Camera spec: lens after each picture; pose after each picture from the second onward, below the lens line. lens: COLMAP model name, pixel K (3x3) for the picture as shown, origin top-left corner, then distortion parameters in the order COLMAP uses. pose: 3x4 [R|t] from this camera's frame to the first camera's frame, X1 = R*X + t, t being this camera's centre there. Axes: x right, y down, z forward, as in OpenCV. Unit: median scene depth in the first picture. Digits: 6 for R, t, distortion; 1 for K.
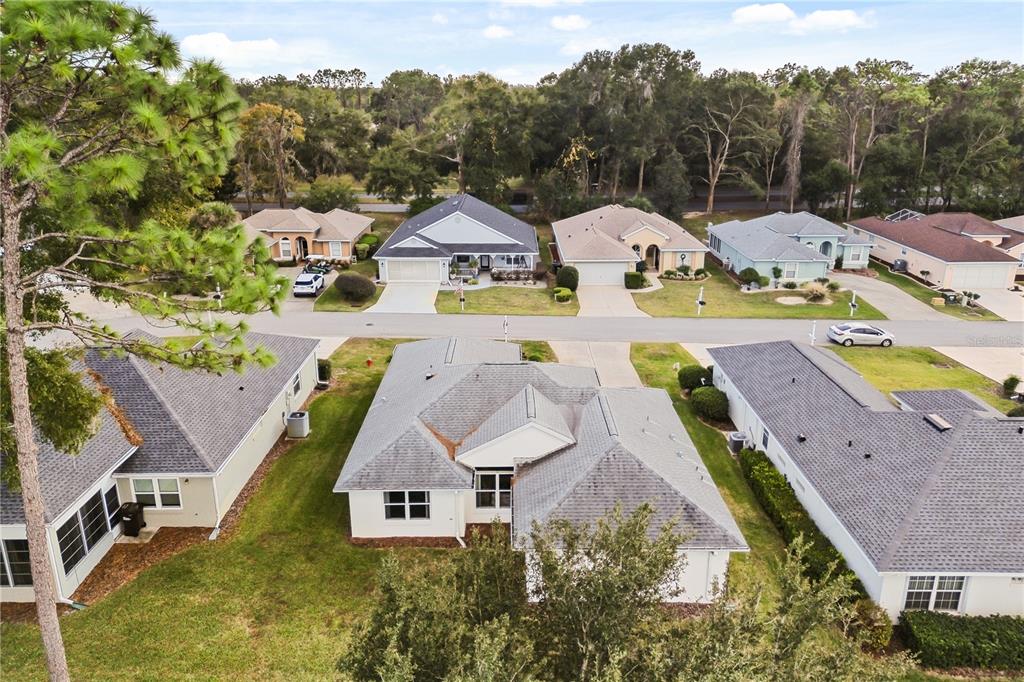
lens RADIAL K [[727.3, 0, 517.2], [0, 727.3, 318.7], [0, 0, 1]] dist [0.025139, -0.031718]
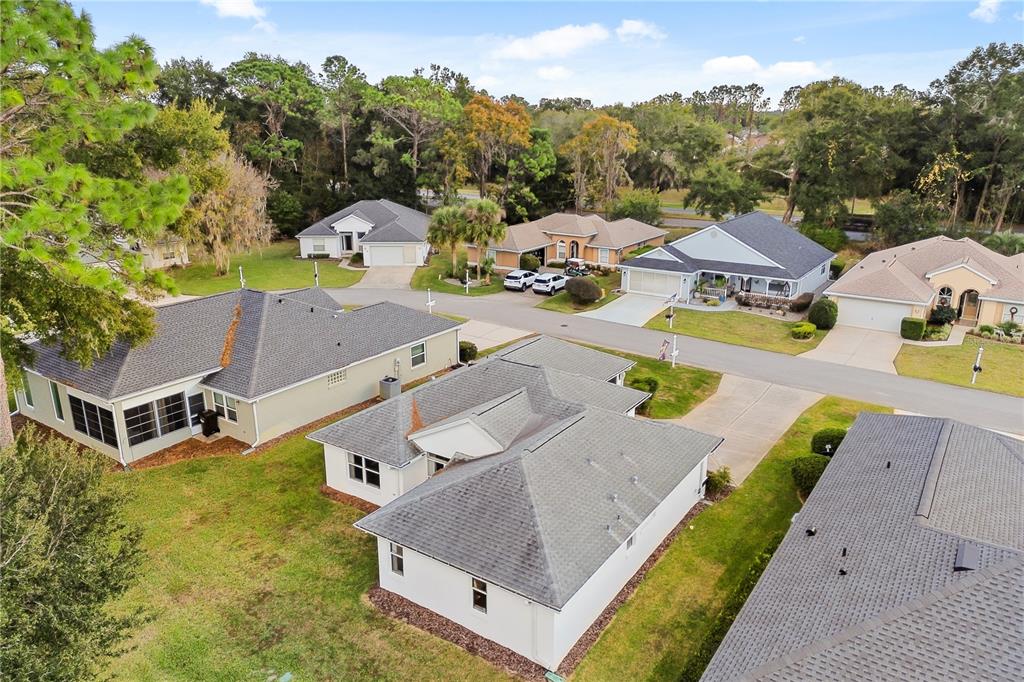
lens RADIAL K [[727.3, 0, 498.7], [0, 727.3, 349.5], [0, 0, 1]] dist [0.025139, -0.031718]
pose [[0.809804, 0.169759, -0.561605, 0.239283], [-0.166910, 0.984331, 0.056864, -0.001297], [0.562458, 0.047689, 0.825449, 0.105347]]
